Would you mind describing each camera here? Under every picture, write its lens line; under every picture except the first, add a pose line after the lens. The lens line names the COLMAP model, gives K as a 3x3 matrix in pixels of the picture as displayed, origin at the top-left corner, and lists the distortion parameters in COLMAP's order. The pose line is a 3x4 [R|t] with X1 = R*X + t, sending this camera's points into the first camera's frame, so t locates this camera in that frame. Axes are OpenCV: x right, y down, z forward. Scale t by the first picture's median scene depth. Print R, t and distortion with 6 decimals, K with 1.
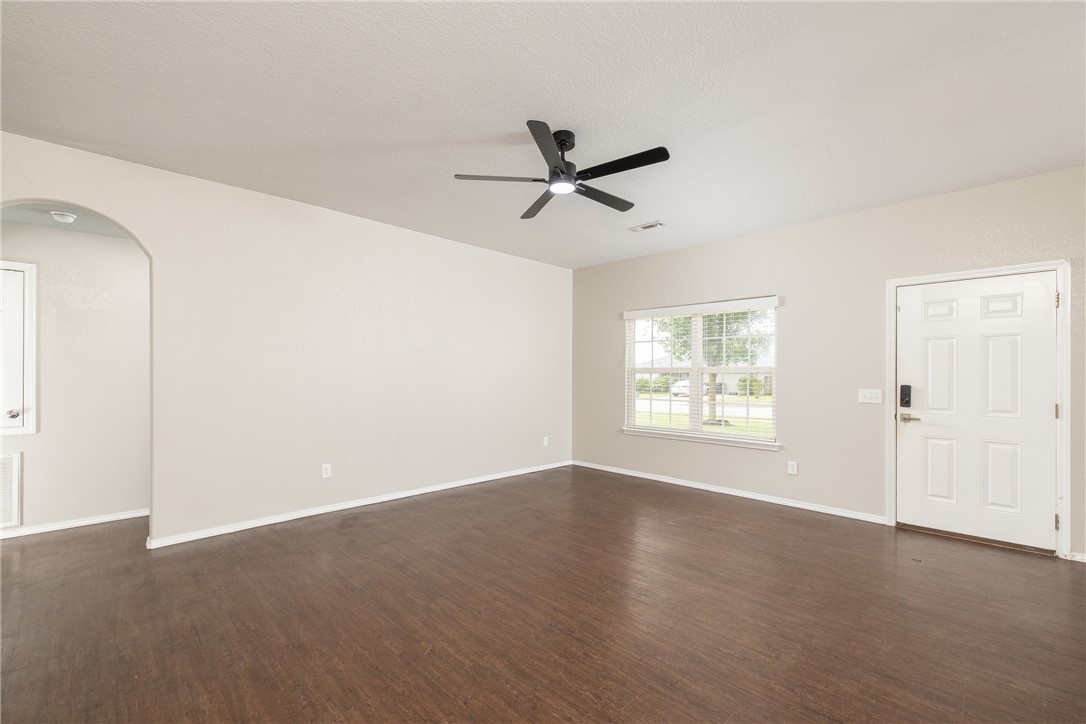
lens RADIAL K [[465.4, 0, 543.3], [0, 465.4, 366.9], [0, 0, 1]] dist [-0.000207, 0.000015]
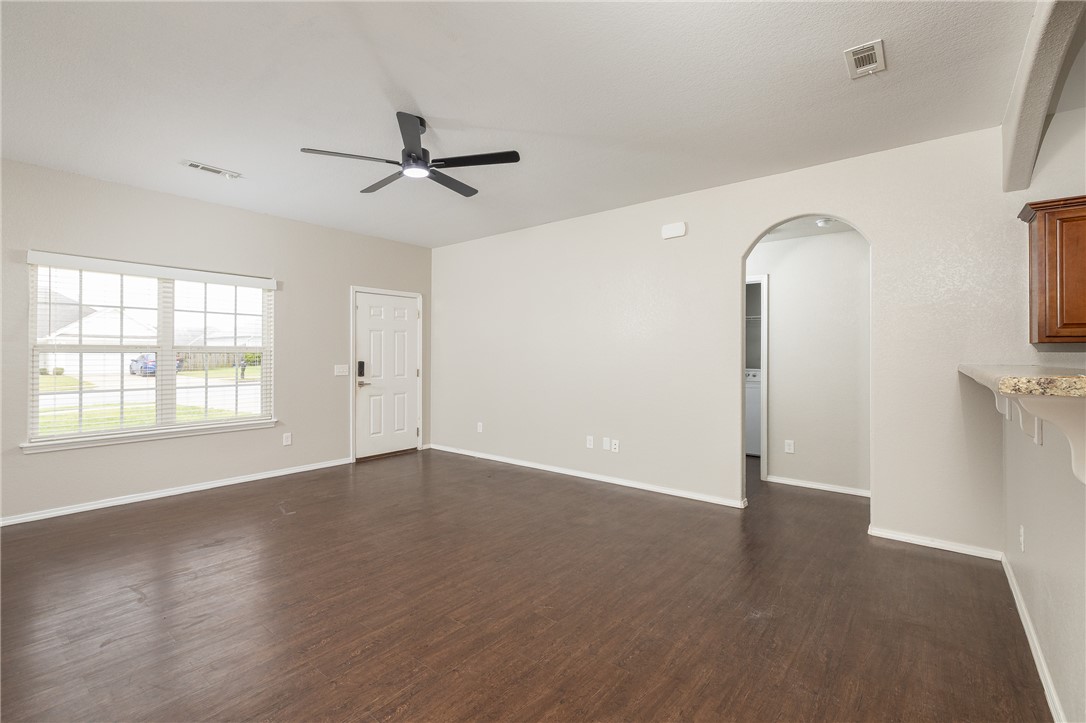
lens RADIAL K [[463.6, 0, 537.6], [0, 463.6, 345.8], [0, 0, 1]] dist [0.003142, 0.000374]
pose [[-0.085963, 0.013217, 0.996211, -0.700315], [-0.018404, 0.999720, -0.014852, 0.002433], [-0.996128, -0.019611, -0.085696, 0.584547]]
